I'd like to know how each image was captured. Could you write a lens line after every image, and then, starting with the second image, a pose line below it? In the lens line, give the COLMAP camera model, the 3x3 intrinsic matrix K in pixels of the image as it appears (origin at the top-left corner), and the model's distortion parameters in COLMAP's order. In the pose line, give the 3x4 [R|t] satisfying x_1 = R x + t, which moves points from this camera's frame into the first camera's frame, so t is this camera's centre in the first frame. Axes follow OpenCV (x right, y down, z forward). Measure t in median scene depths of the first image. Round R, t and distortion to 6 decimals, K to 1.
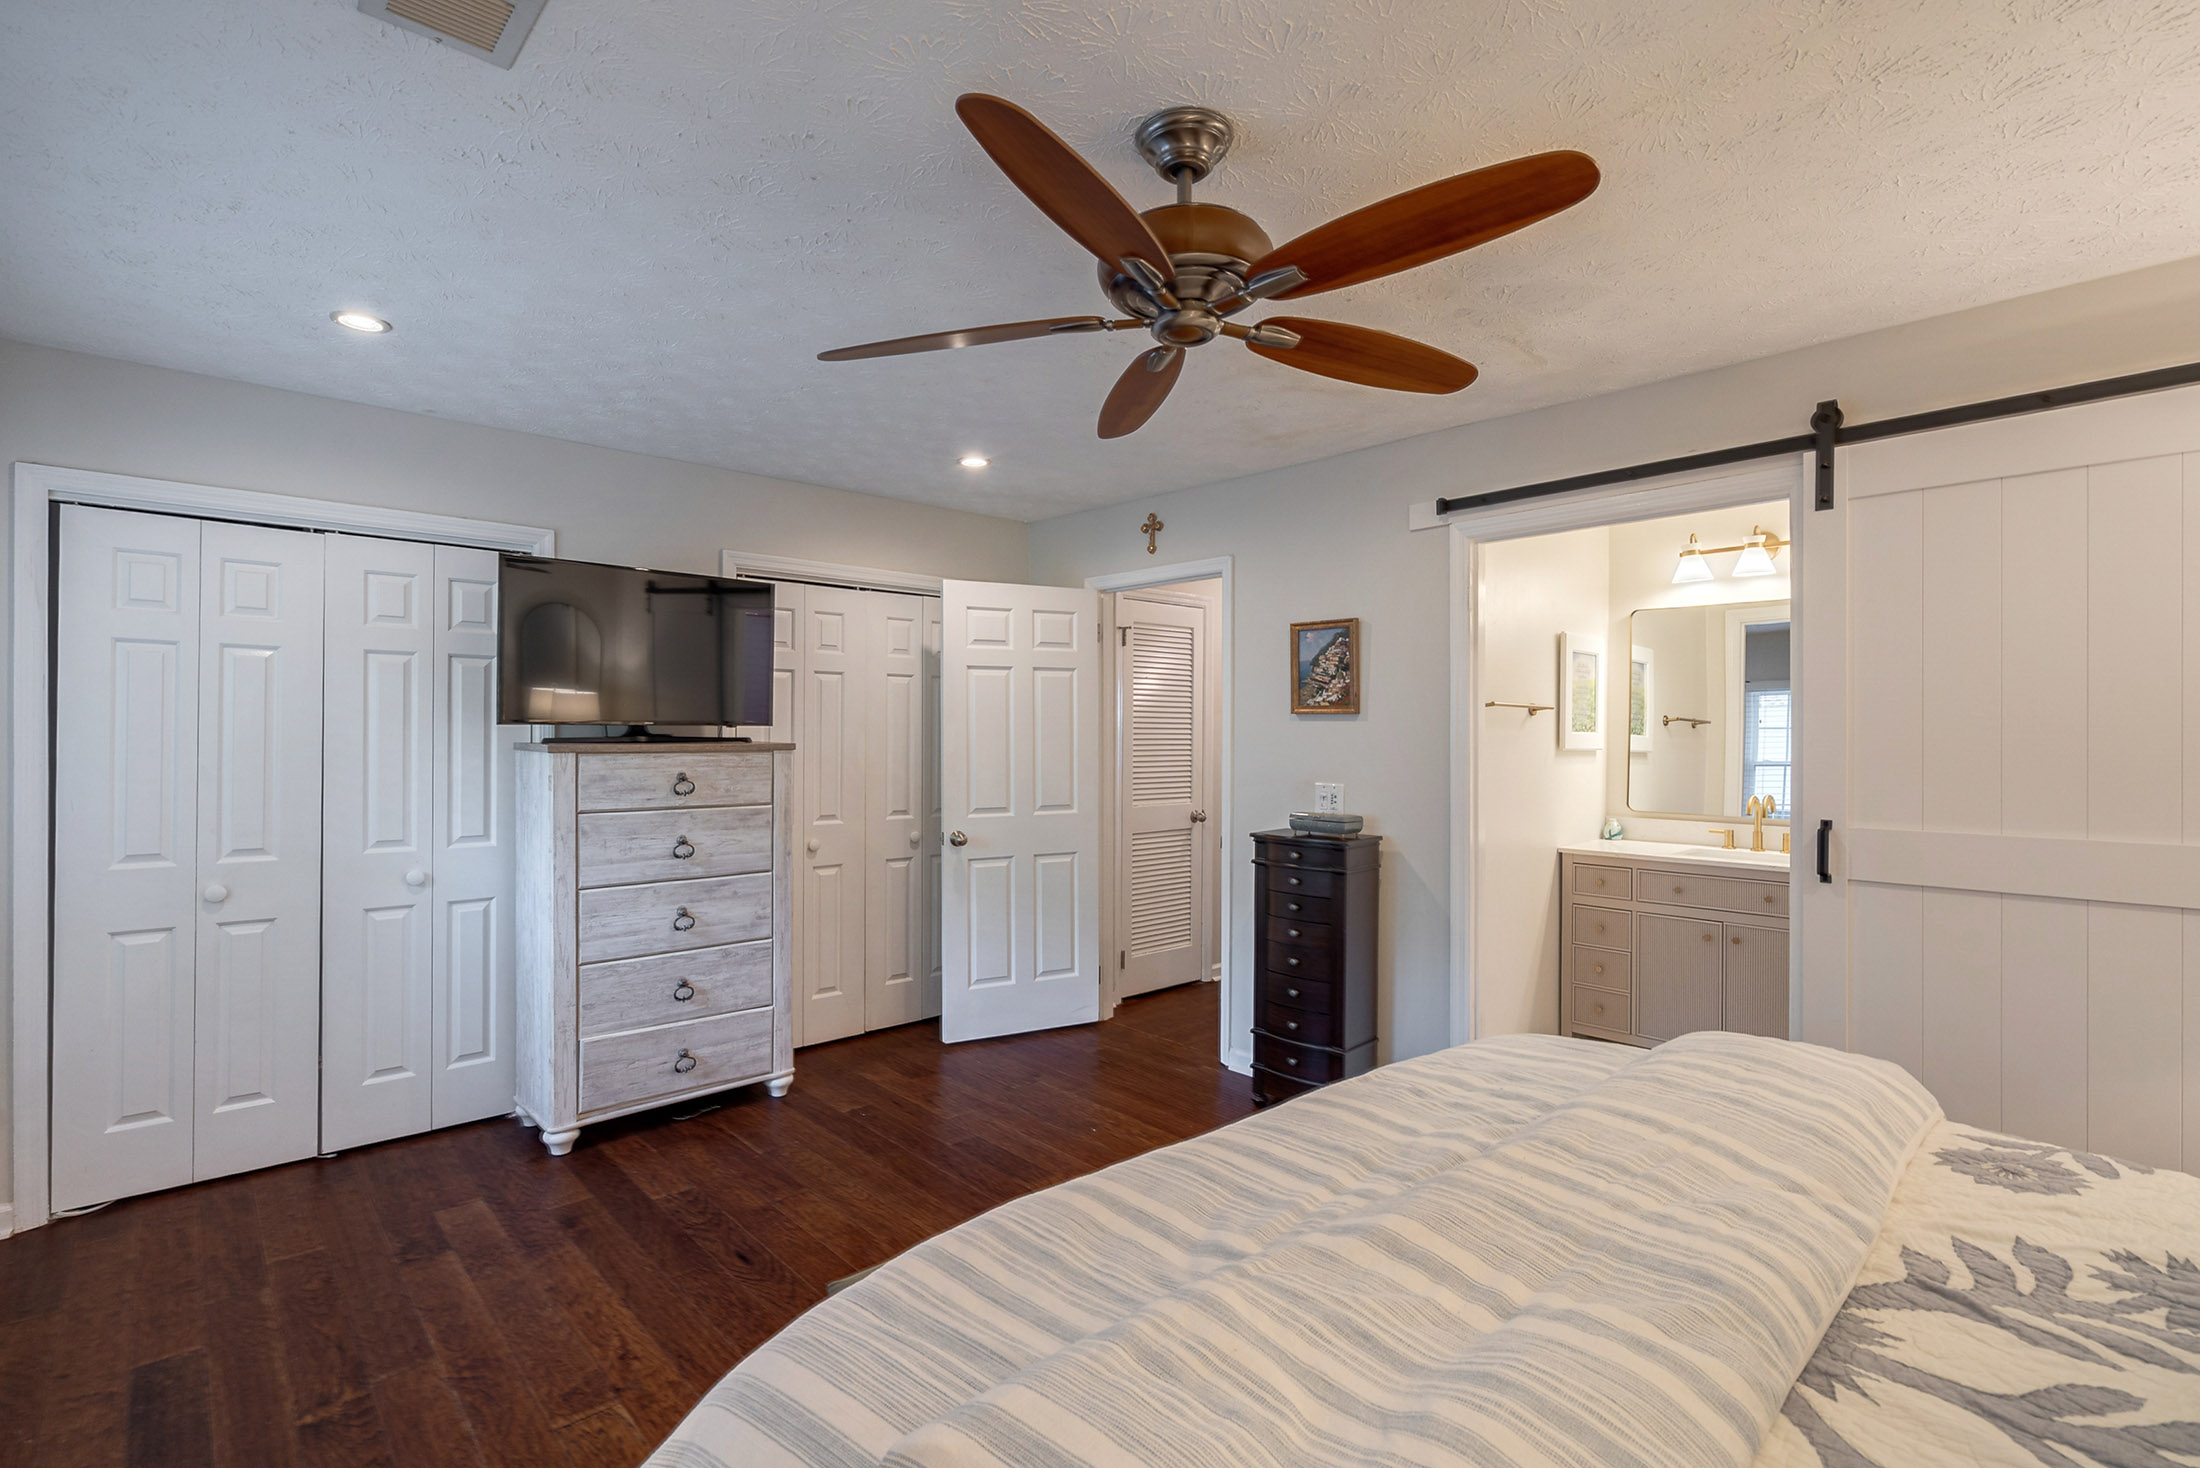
lens RADIAL K [[994.1, 0, 1106.9], [0, 994.1, 735.9], [0, 0, 1]] dist [-0.006678, 0.002849]
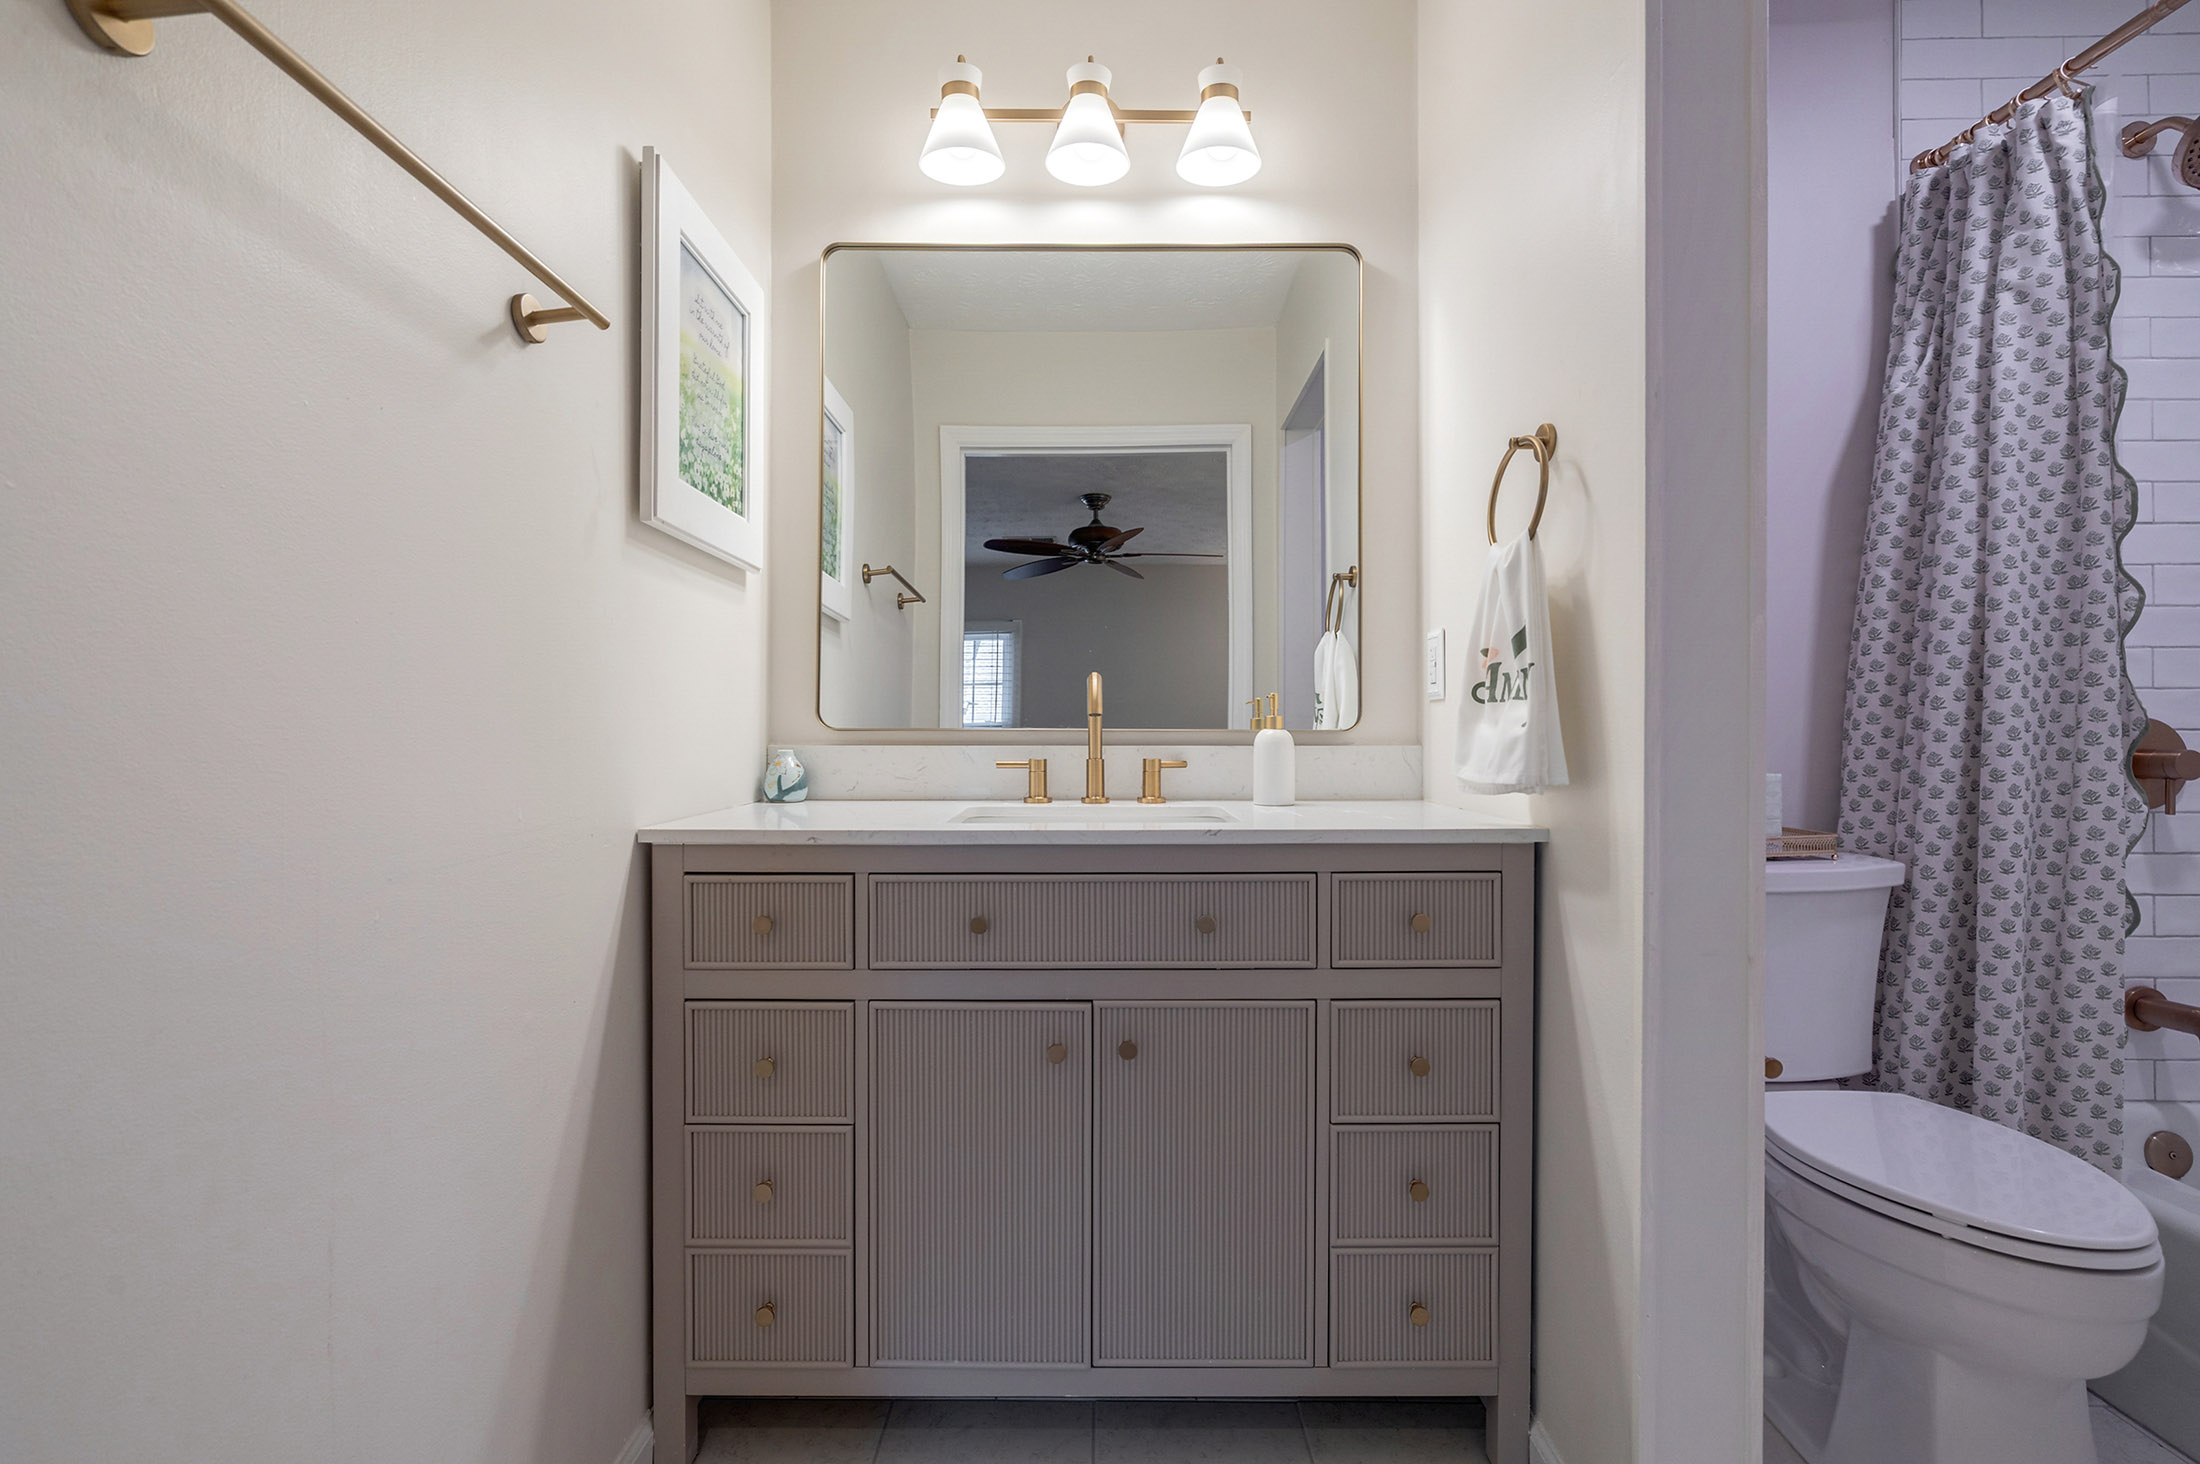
lens RADIAL K [[994.1, 0, 1090.9], [0, 994.1, 732.0], [0, 0, 1]] dist [-0.006678, 0.002849]
pose [[0.696735, -0.002544, 0.717324, 0.311159], [0.005290, 0.999985, -0.001591, 0.078529], [-0.717309, 0.004903, 0.696738, 0.639135]]
